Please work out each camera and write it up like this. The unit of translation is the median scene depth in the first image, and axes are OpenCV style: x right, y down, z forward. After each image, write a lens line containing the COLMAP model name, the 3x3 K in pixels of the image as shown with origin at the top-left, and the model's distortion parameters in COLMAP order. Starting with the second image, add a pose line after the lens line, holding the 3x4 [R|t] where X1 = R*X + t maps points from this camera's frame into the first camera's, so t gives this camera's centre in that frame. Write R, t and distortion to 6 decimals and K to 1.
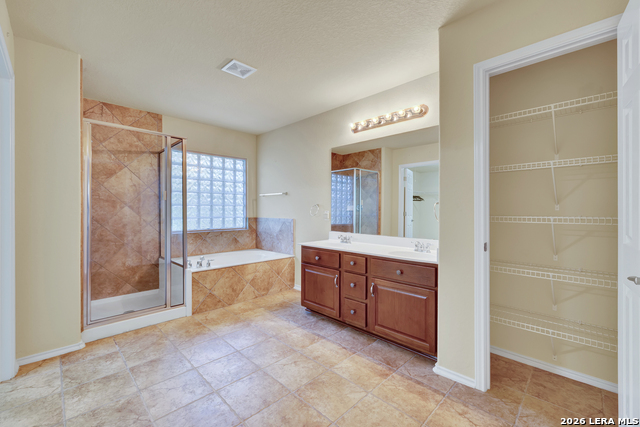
lens RADIAL K [[266.7, 0, 318.1], [0, 266.7, 208.3], [0, 0, 1]] dist [-0.000105, 0.000056]
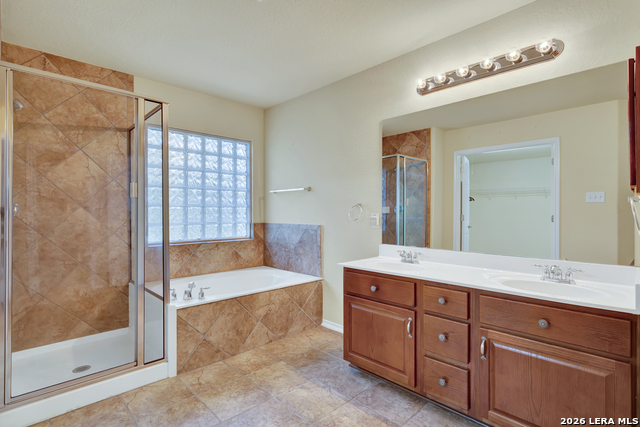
lens RADIAL K [[313.9, 0, 316.8], [0, 313.9, 209.0], [0, 0, 1]] dist [-0.000386, -0.000452]
pose [[0.999865, -0.001662, -0.016348, -0.105069], [0.001596, 0.999991, -0.004042, 0.000520], [0.016354, 0.004016, 0.999858, 0.211436]]
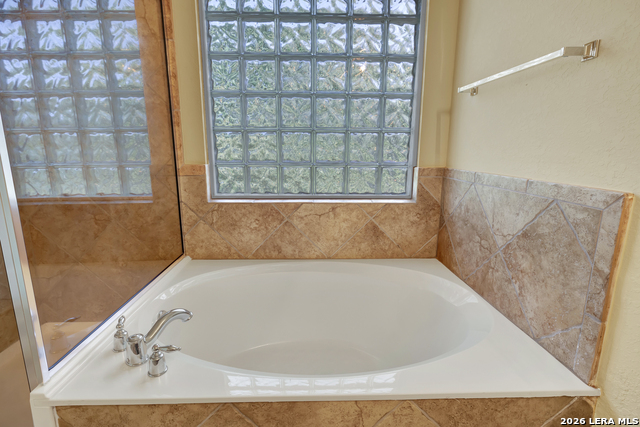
lens RADIAL K [[313.9, 0, 316.8], [0, 313.9, 209.0], [0, 0, 1]] dist [-0.000386, -0.000452]
pose [[0.737613, 0.137731, -0.661028, -0.123231], [-0.004065, 0.979864, 0.199627, 0.010940], [0.675212, -0.144560, 0.723320, 0.852801]]
